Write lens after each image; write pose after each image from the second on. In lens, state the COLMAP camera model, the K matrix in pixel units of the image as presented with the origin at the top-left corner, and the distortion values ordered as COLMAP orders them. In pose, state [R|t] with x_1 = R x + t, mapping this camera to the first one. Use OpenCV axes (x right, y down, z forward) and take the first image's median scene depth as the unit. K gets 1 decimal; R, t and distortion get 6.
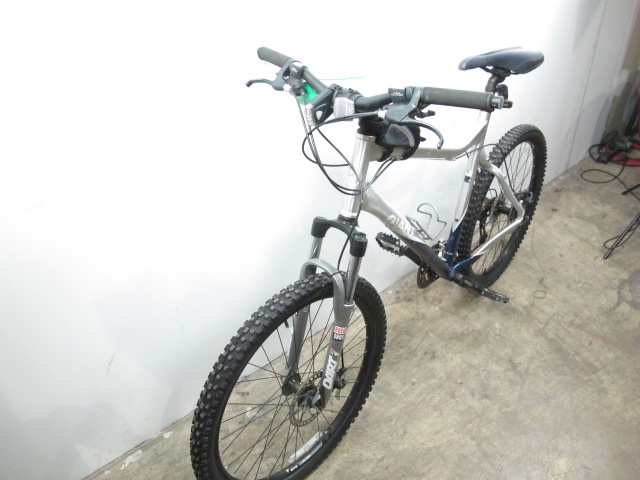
lens RADIAL K [[535.9, 0, 321.9], [0, 535.9, 237.1], [0, 0, 1]] dist [-0.114284, 0.055304]
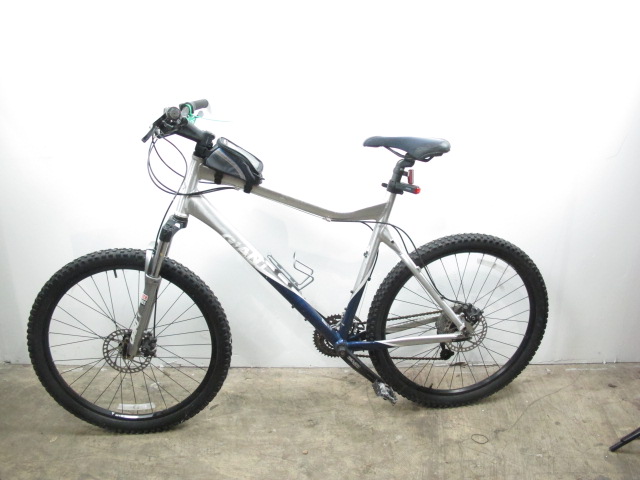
lens RADIAL K [[535.9, 0, 316.8], [0, 535.9, 242.0], [0, 0, 1]] dist [-0.114284, 0.055304]
pose [[0.757850, 0.242768, -0.605580, 0.727970], [-0.393649, 0.910350, -0.127685, 0.035648], [0.520292, 0.335152, 0.785474, 0.115521]]
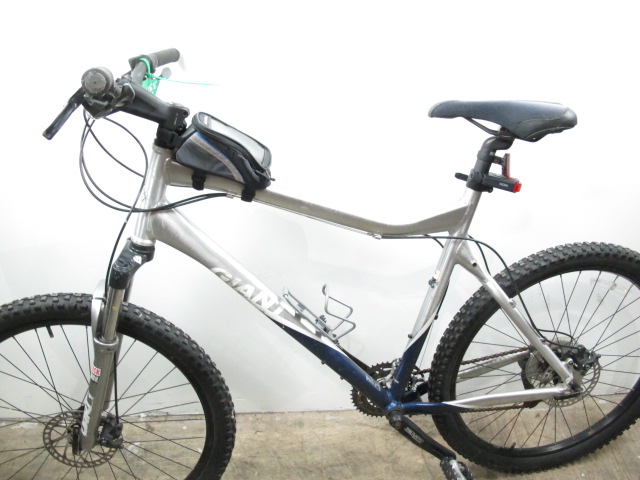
lens RADIAL K [[535.9, 0, 319.6], [0, 535.9, 240.6], [0, 0, 1]] dist [-0.114284, 0.055304]
pose [[0.773242, 0.272744, -0.572457, 0.474760], [-0.359143, 0.932387, -0.040879, -0.069142], [0.522602, 0.237203, 0.818915, 0.317253]]
